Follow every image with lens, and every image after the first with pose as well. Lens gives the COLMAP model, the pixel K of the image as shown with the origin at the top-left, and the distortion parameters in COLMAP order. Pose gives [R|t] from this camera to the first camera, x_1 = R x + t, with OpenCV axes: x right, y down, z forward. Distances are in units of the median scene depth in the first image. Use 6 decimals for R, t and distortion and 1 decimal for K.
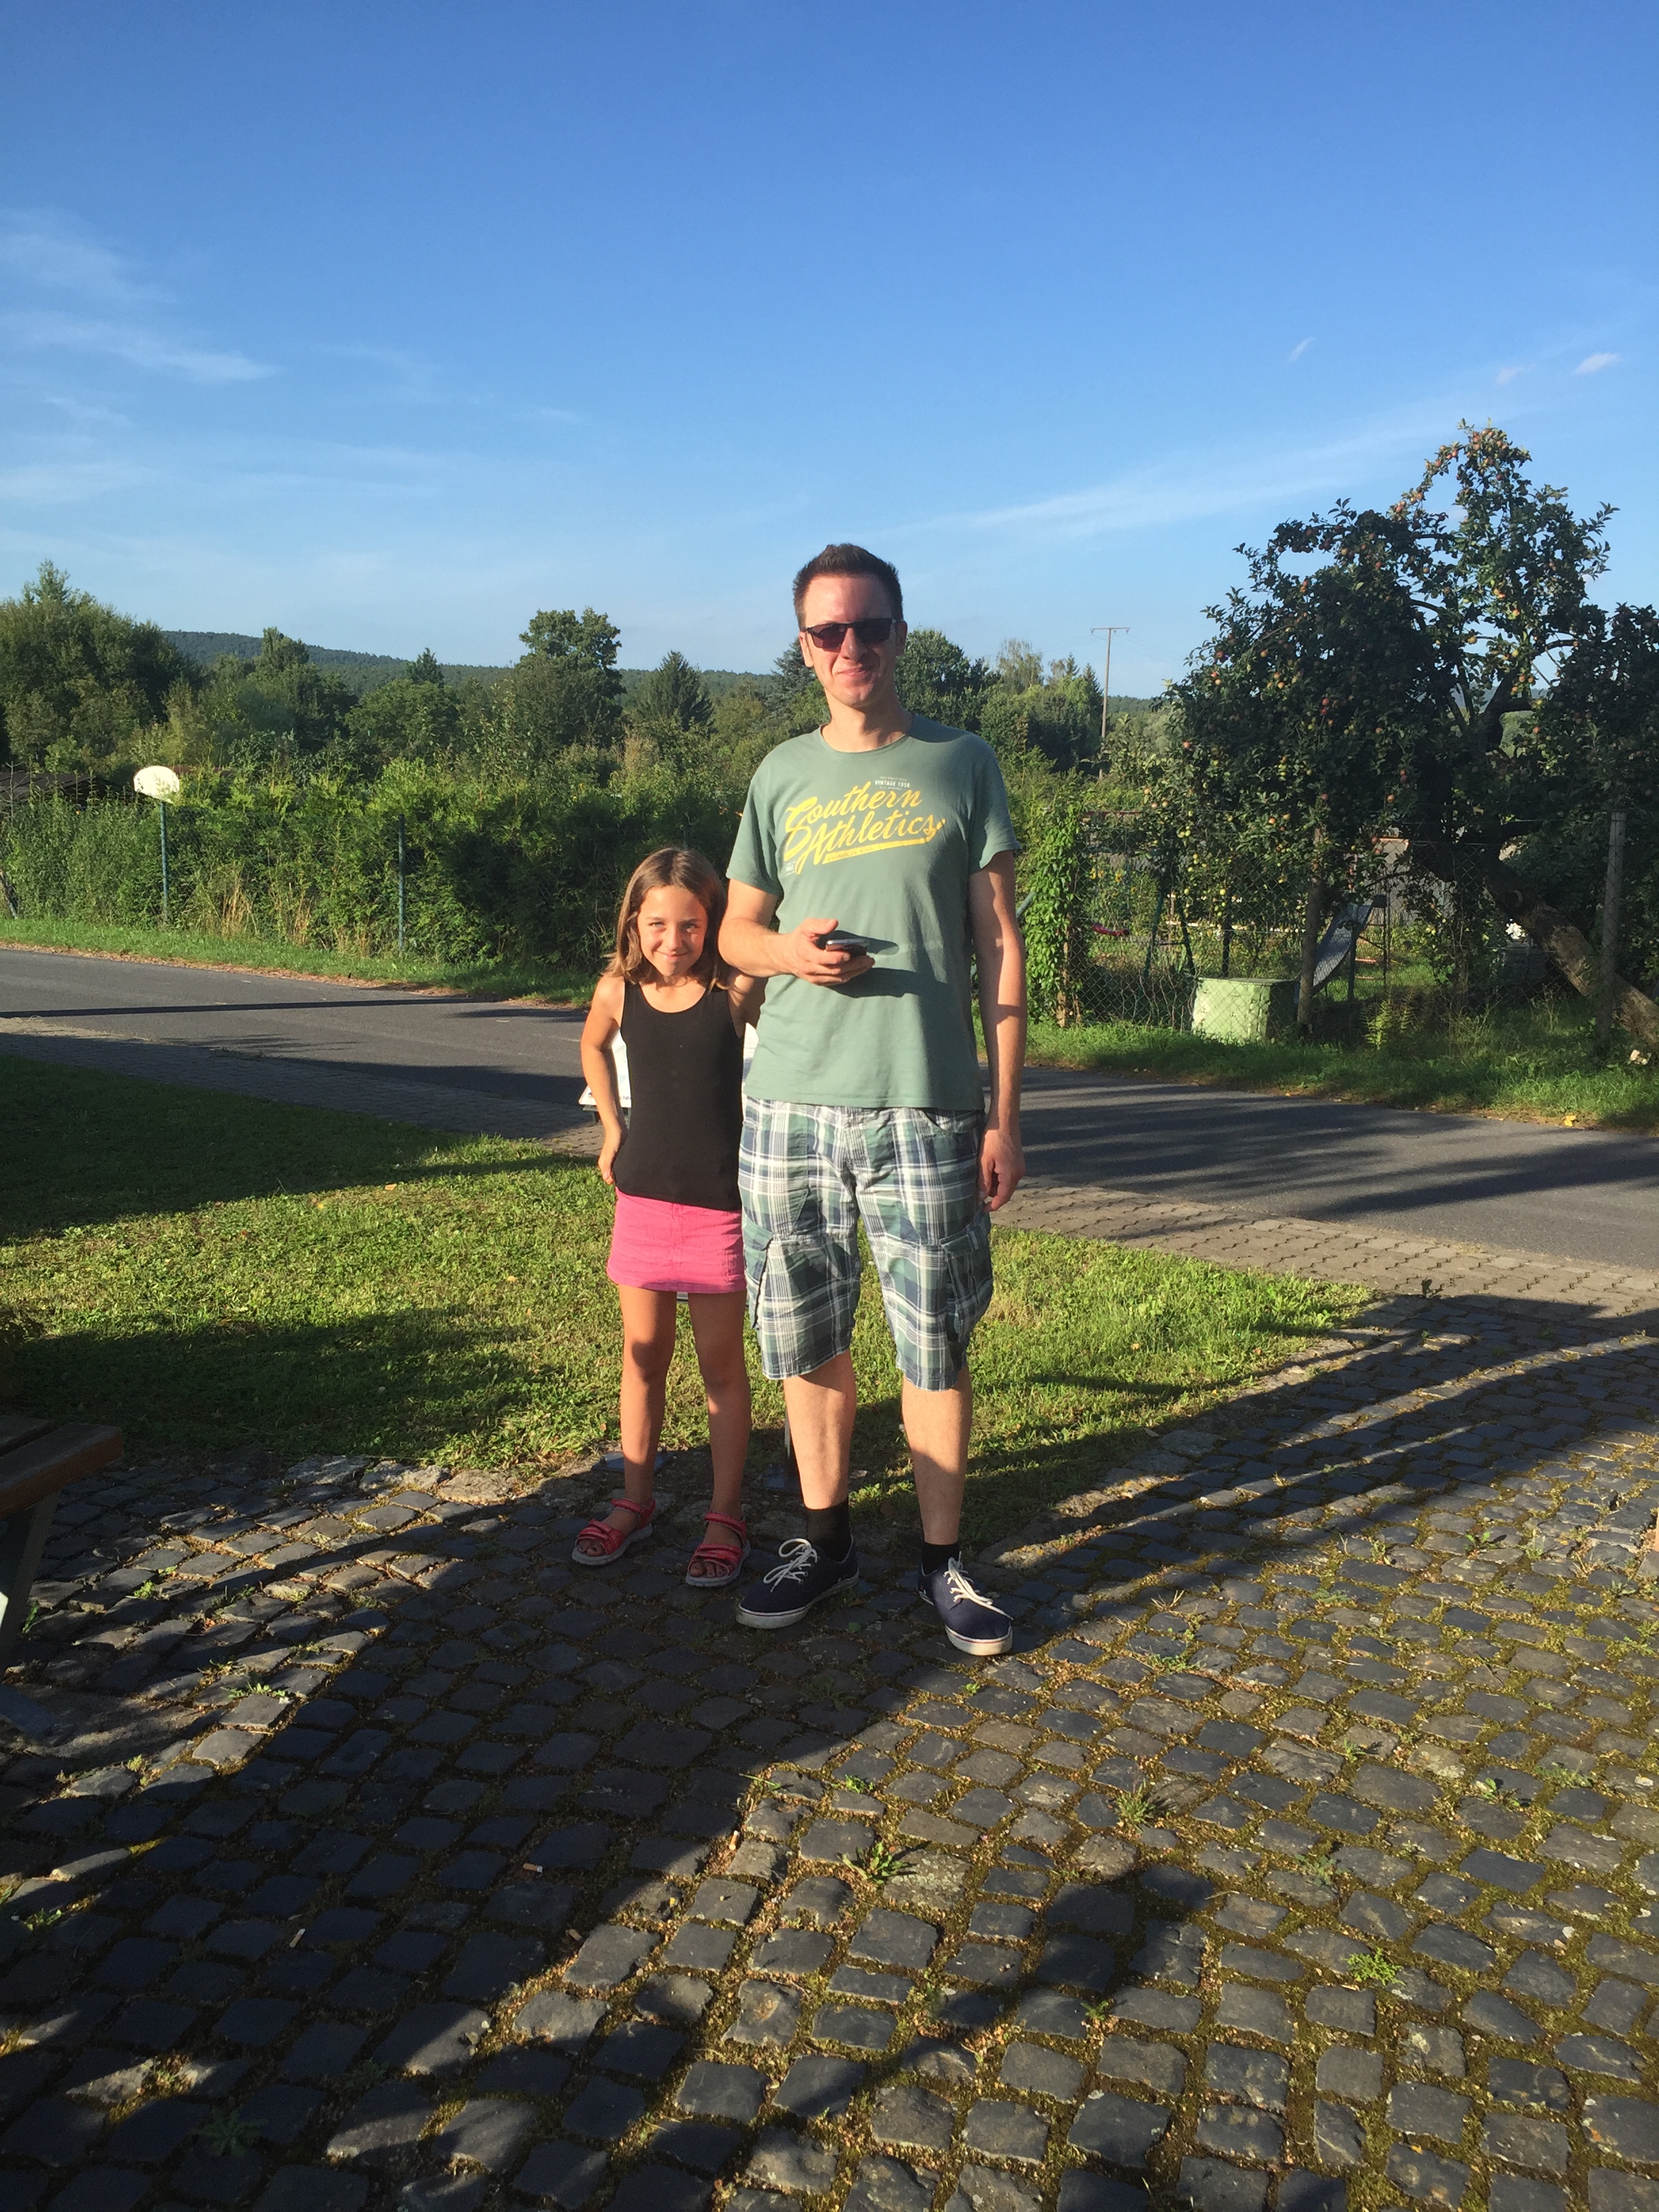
lens RADIAL K [[1890.7, 0, 820.3], [0, 1890.7, 1087.9], [0, 0, 1]] dist [0.078961, -0.108898]
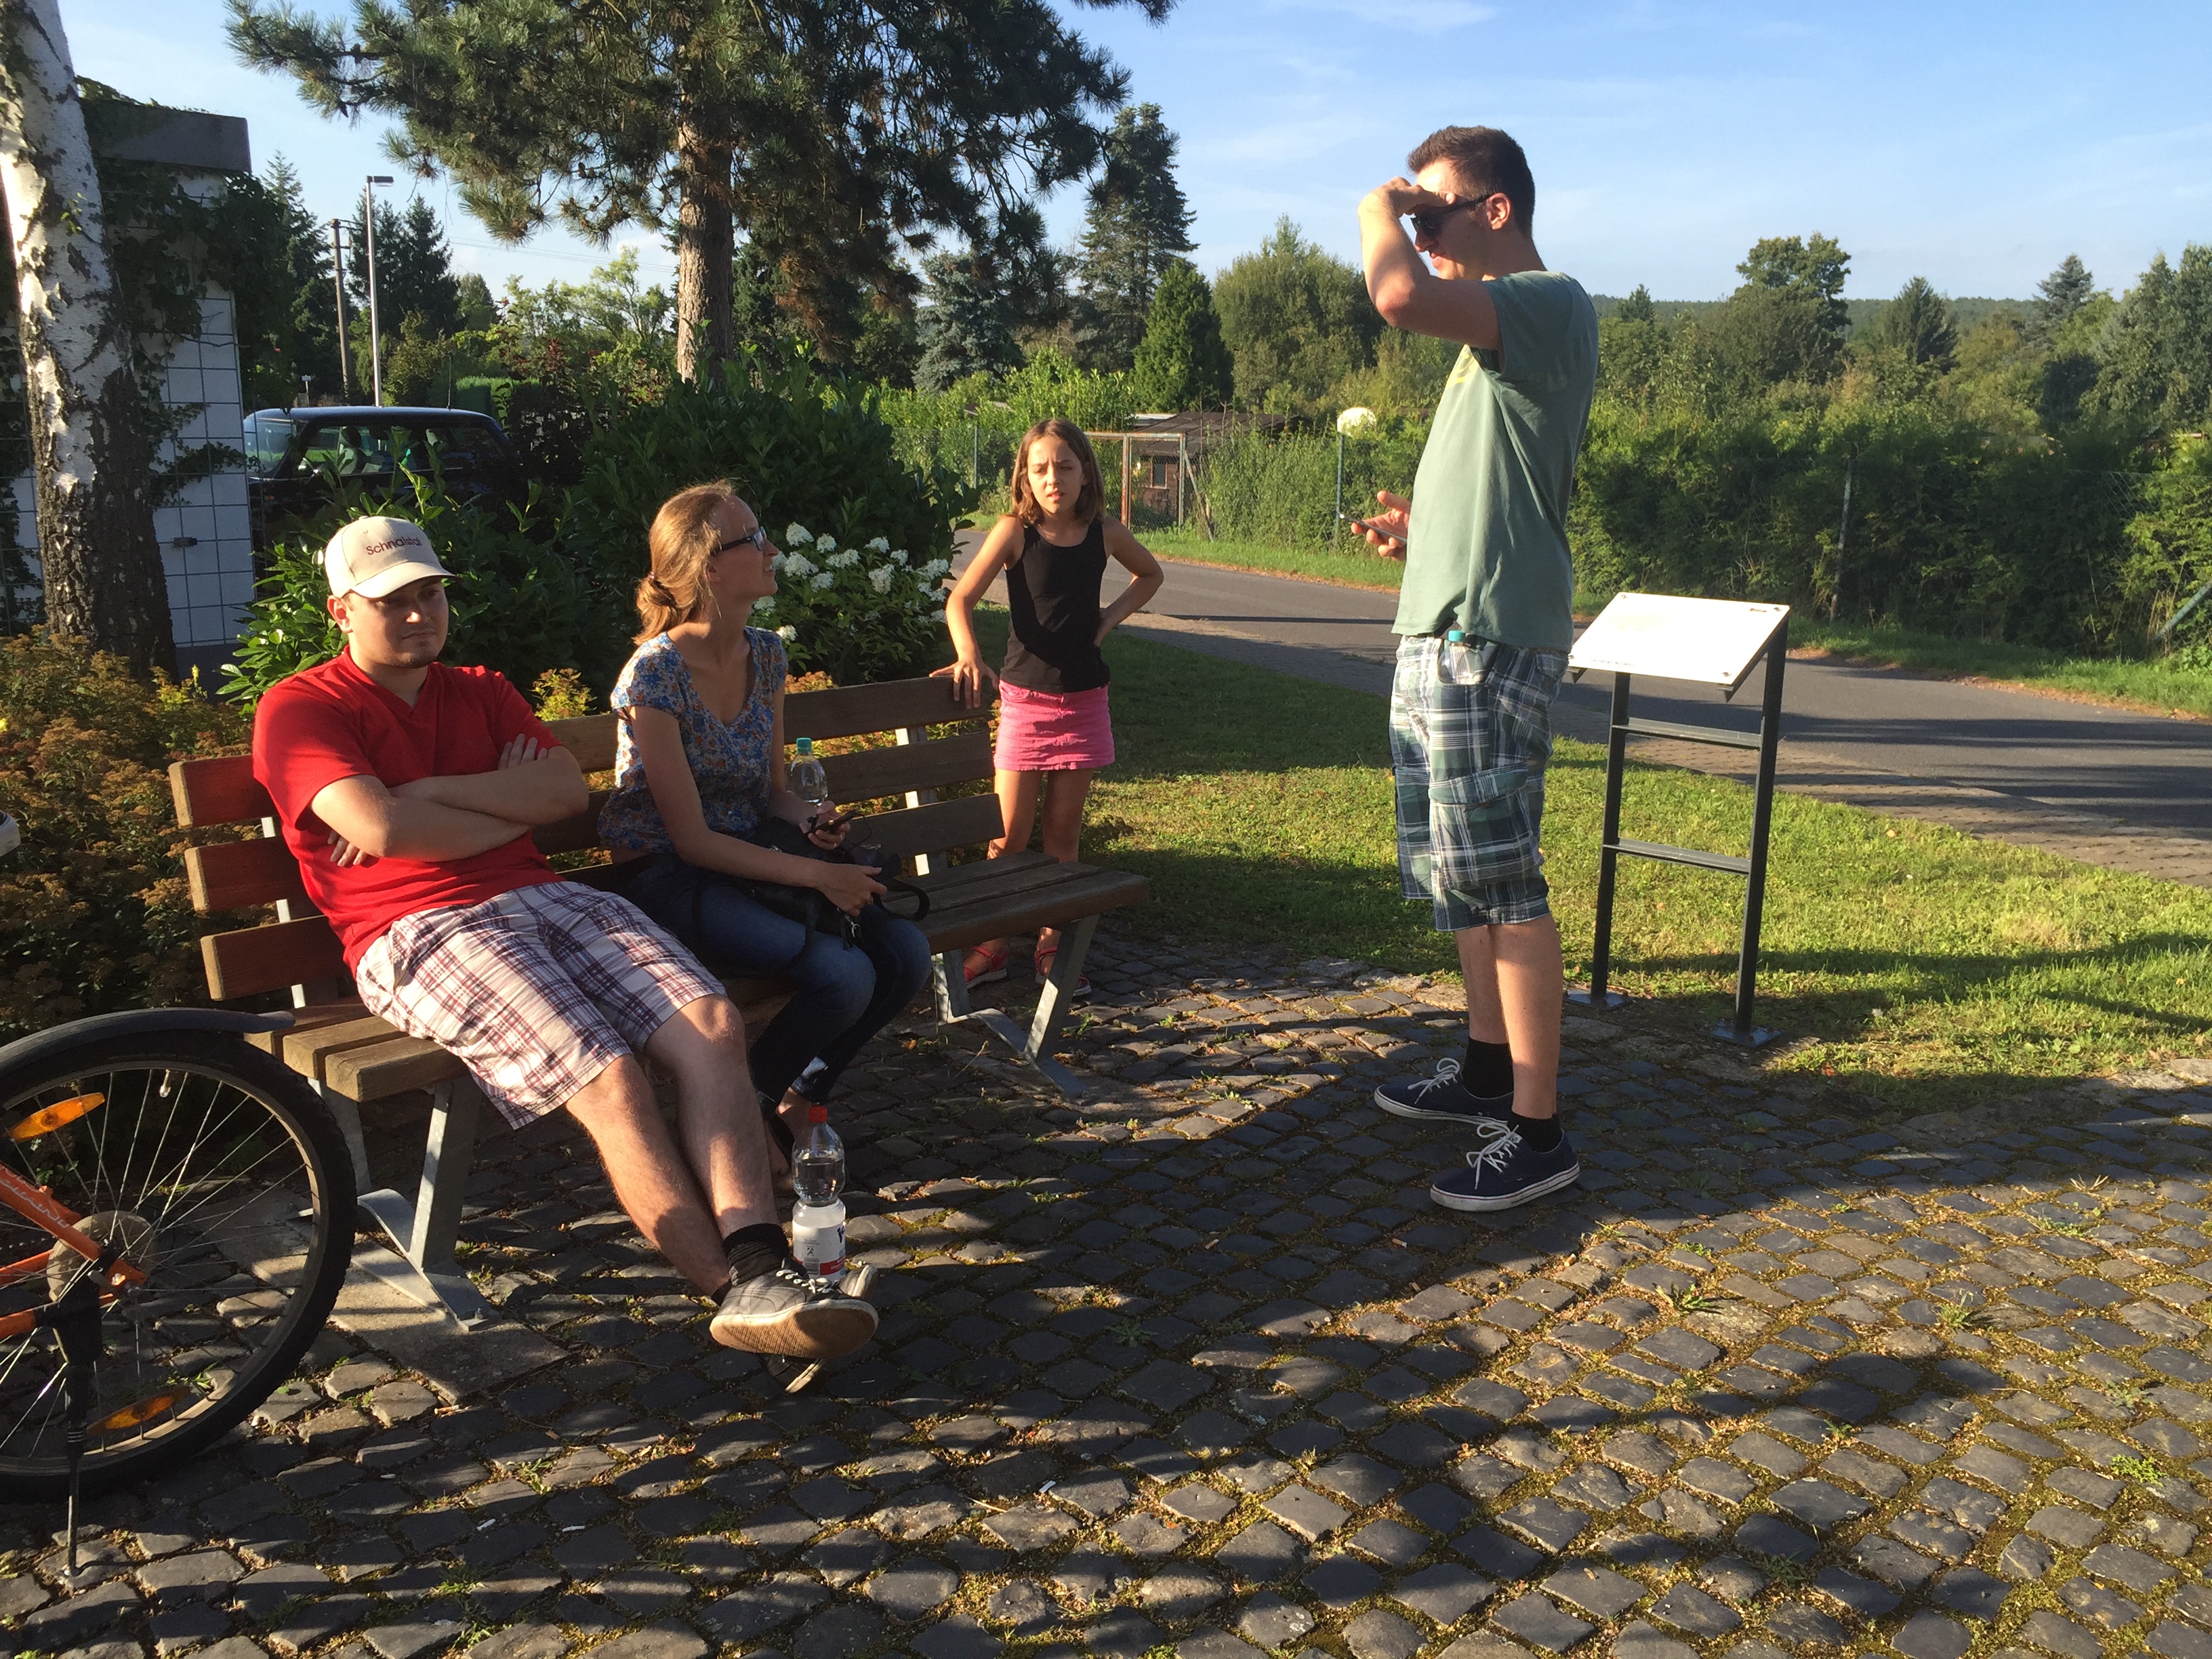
lens RADIAL K [[1890.7, 0, 1099.1], [0, 1890.7, 805.7], [0, 0, 1]] dist [0.078961, -0.108898]
pose [[0.892371, 0.091825, -0.441861, 0.090701], [-0.074915, 0.995638, 0.055611, 0.032832], [0.445041, -0.016524, 0.895358, -0.087997]]
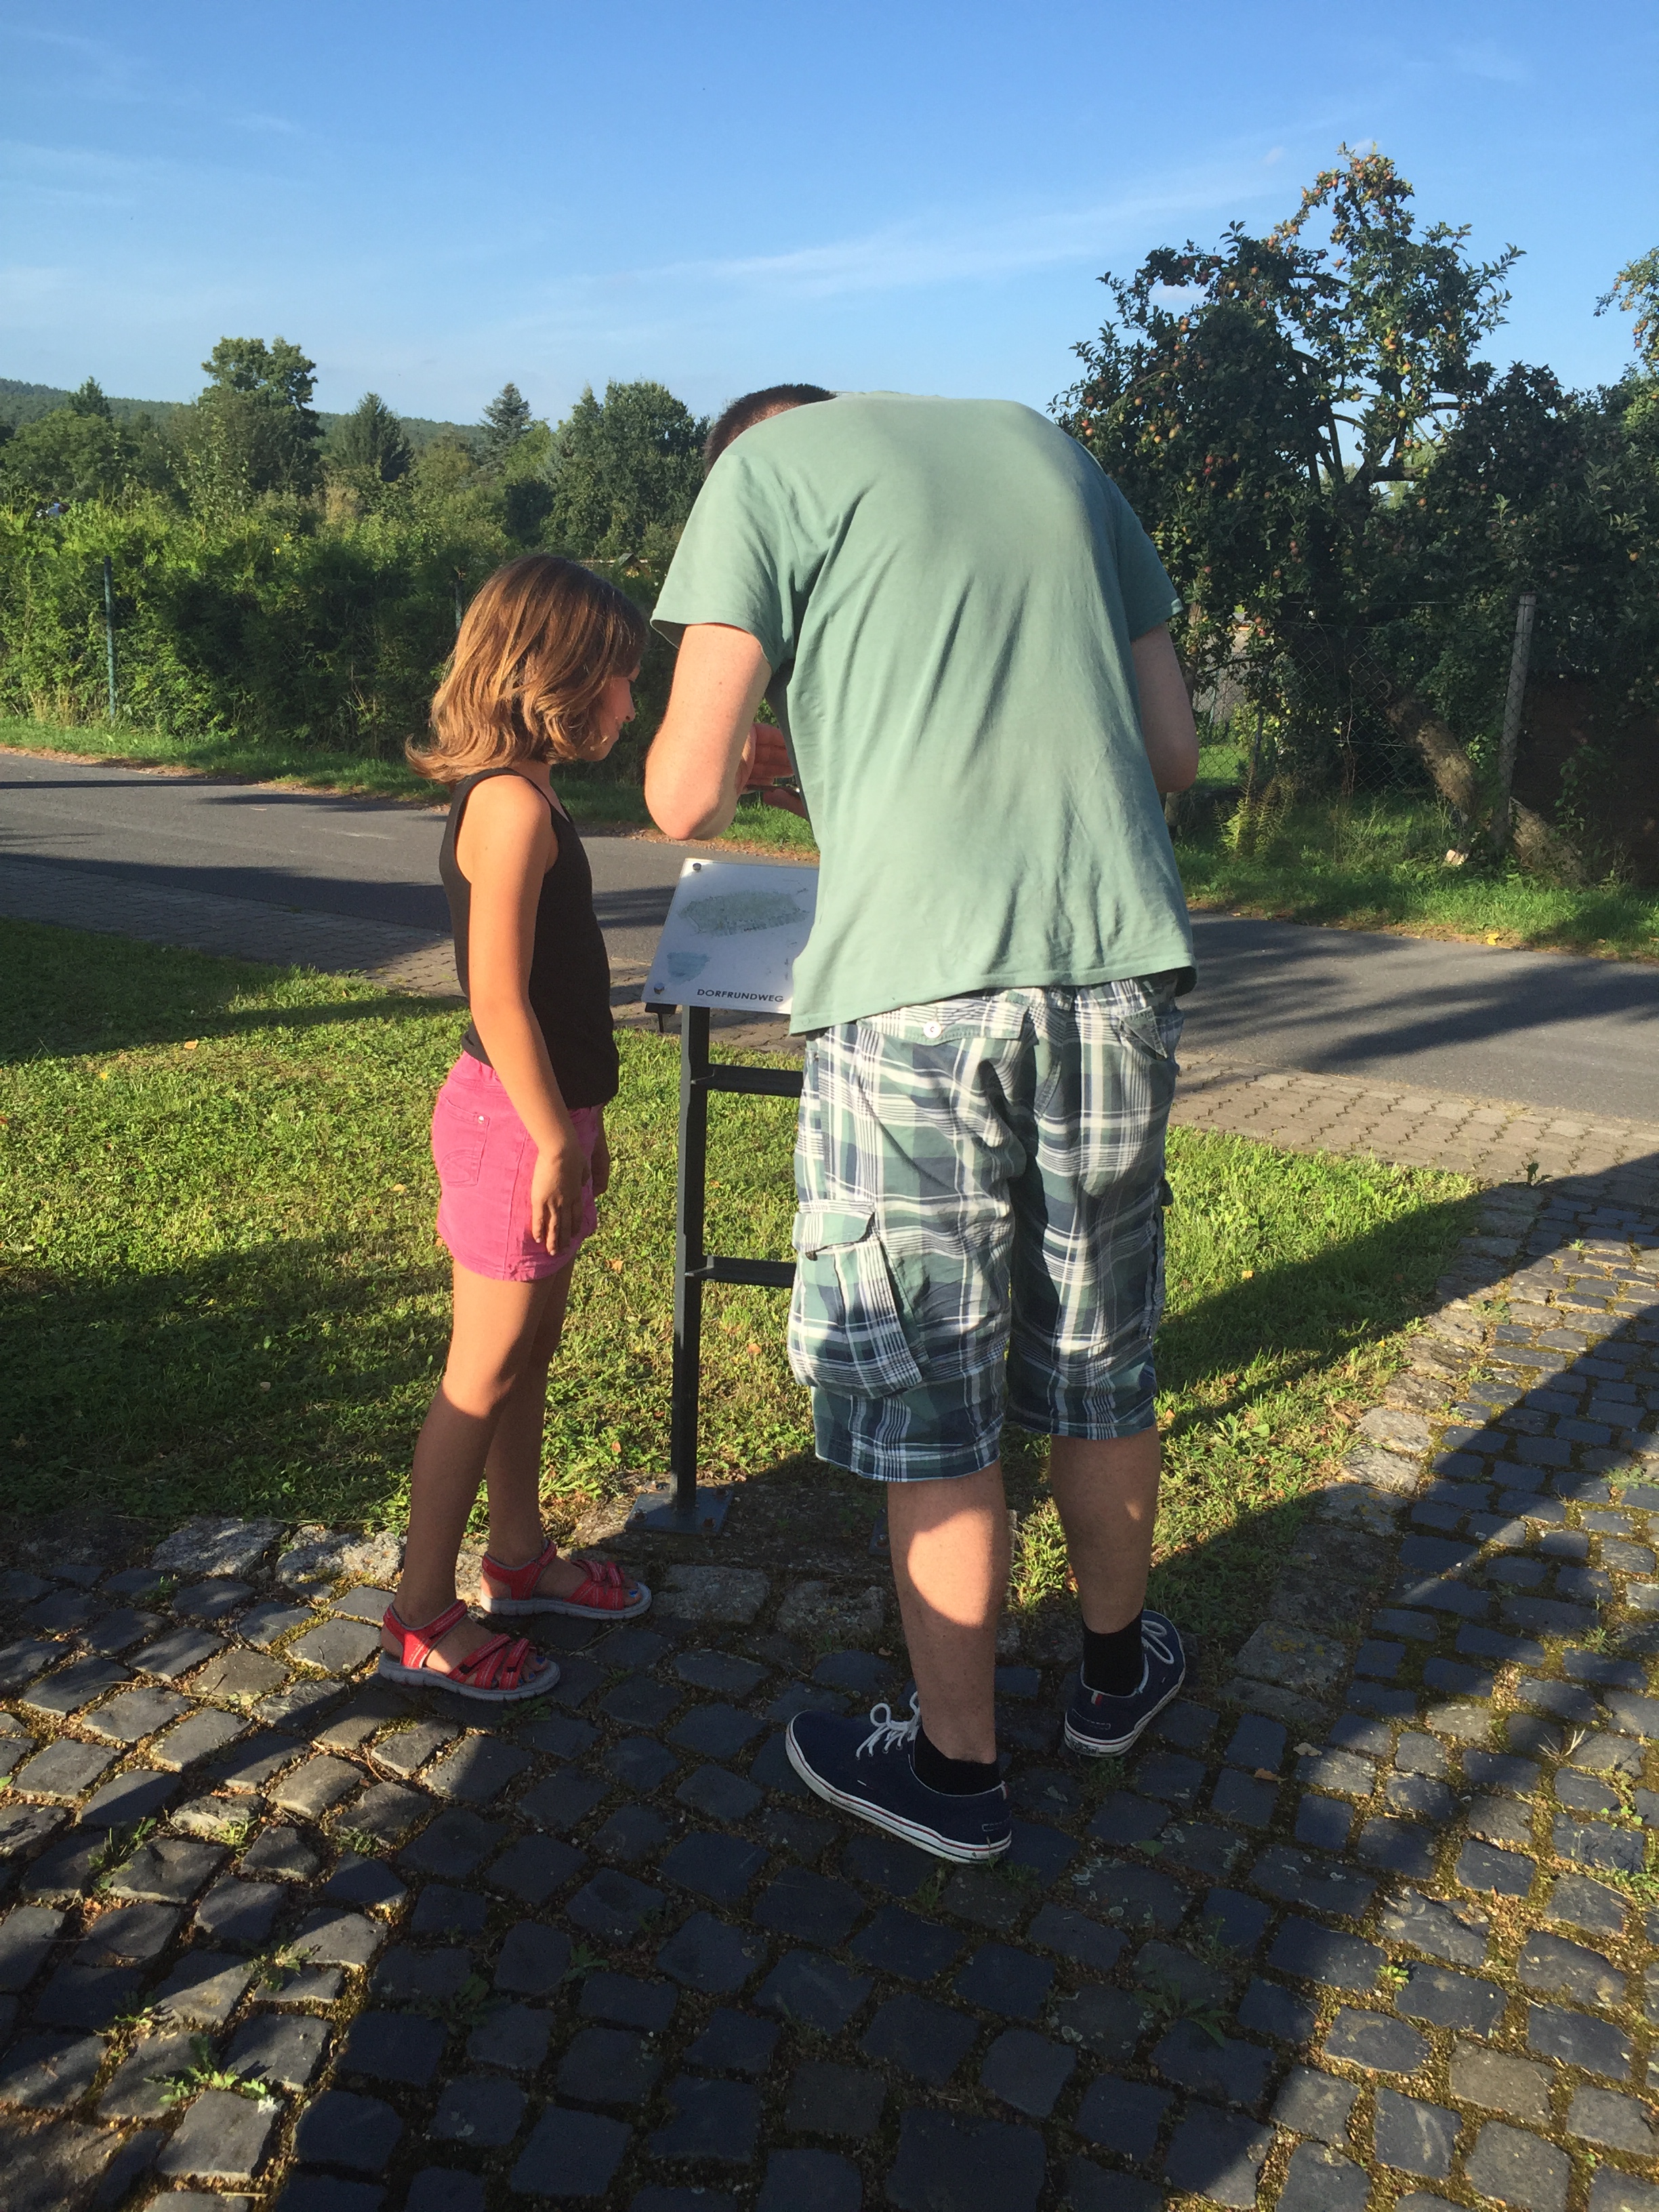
lens RADIAL K [[1890.7, 0, 835.2], [0, 1890.7, 1095.9], [0, 0, 1]] dist [0.078961, -0.108898]
pose [[0.987728, -0.011366, 0.155773, -0.108945], [-0.007218, 0.992961, 0.118218, -0.024060], [-0.156020, -0.117892, 0.980693, 0.246949]]
